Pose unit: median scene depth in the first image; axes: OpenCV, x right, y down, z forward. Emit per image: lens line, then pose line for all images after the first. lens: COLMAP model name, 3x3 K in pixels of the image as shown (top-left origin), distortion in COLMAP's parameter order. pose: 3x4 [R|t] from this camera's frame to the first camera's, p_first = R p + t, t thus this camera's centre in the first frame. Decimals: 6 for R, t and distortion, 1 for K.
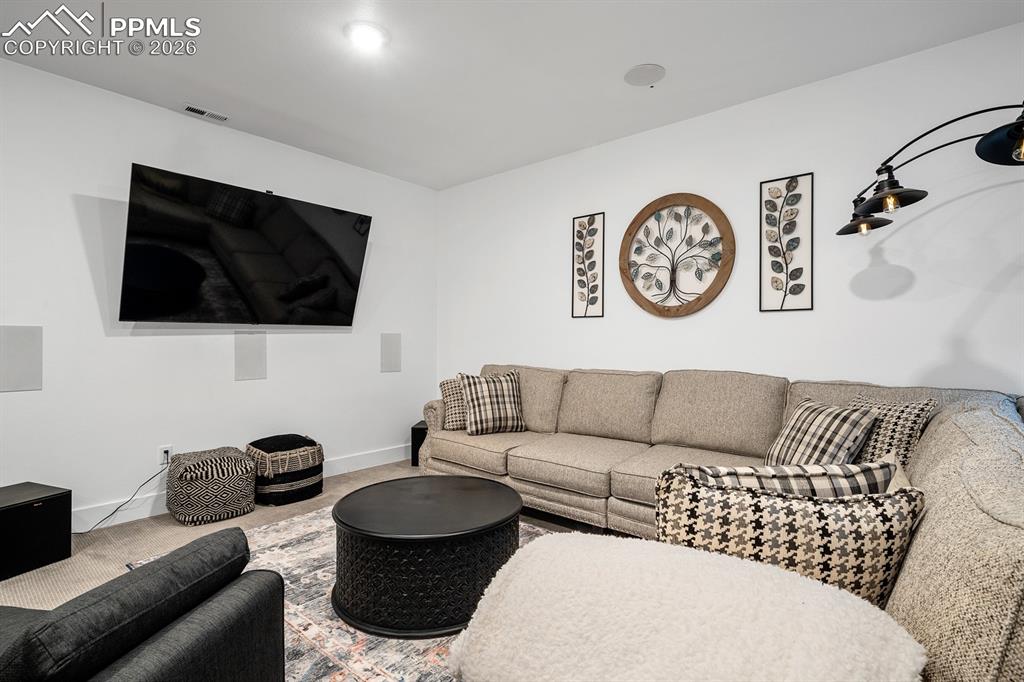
lens RADIAL K [[468.8, 0, 509.4], [0, 468.8, 340.1], [0, 0, 1]] dist [-0.000482, -0.000044]
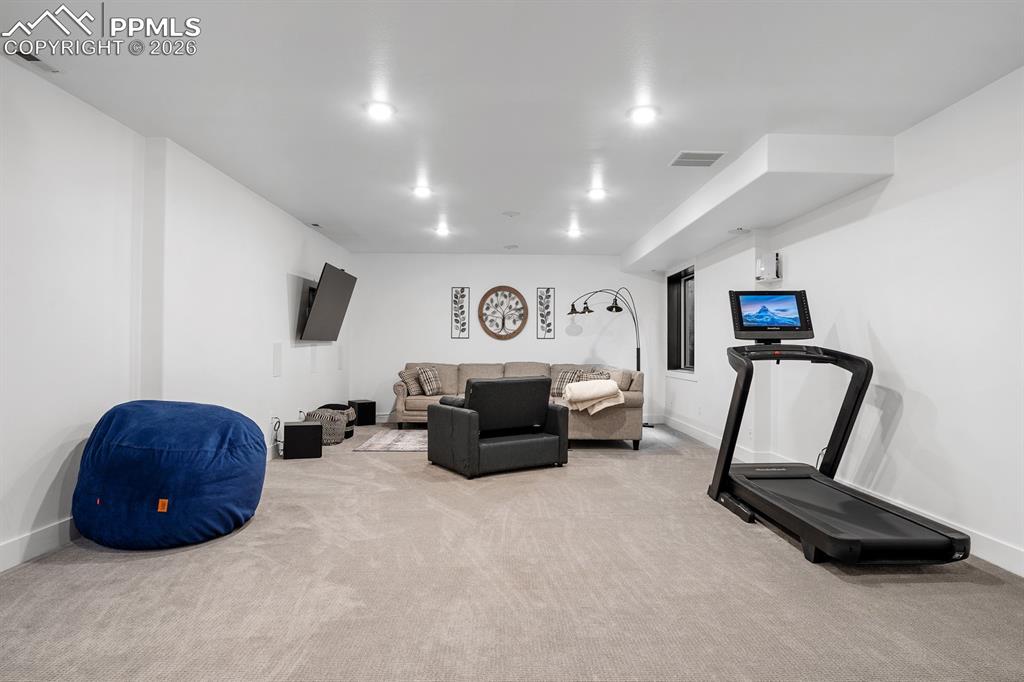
lens RADIAL K [[550.4, 0, 512.6], [0, 550.4, 343.5], [0, 0, 1]] dist [0.000085, 0.000006]
pose [[0.747041, 0.008580, 0.664722, -1.396132], [-0.004187, 0.999958, -0.008201, -0.008393], [-0.664765, 0.003343, 0.747045, -1.029811]]
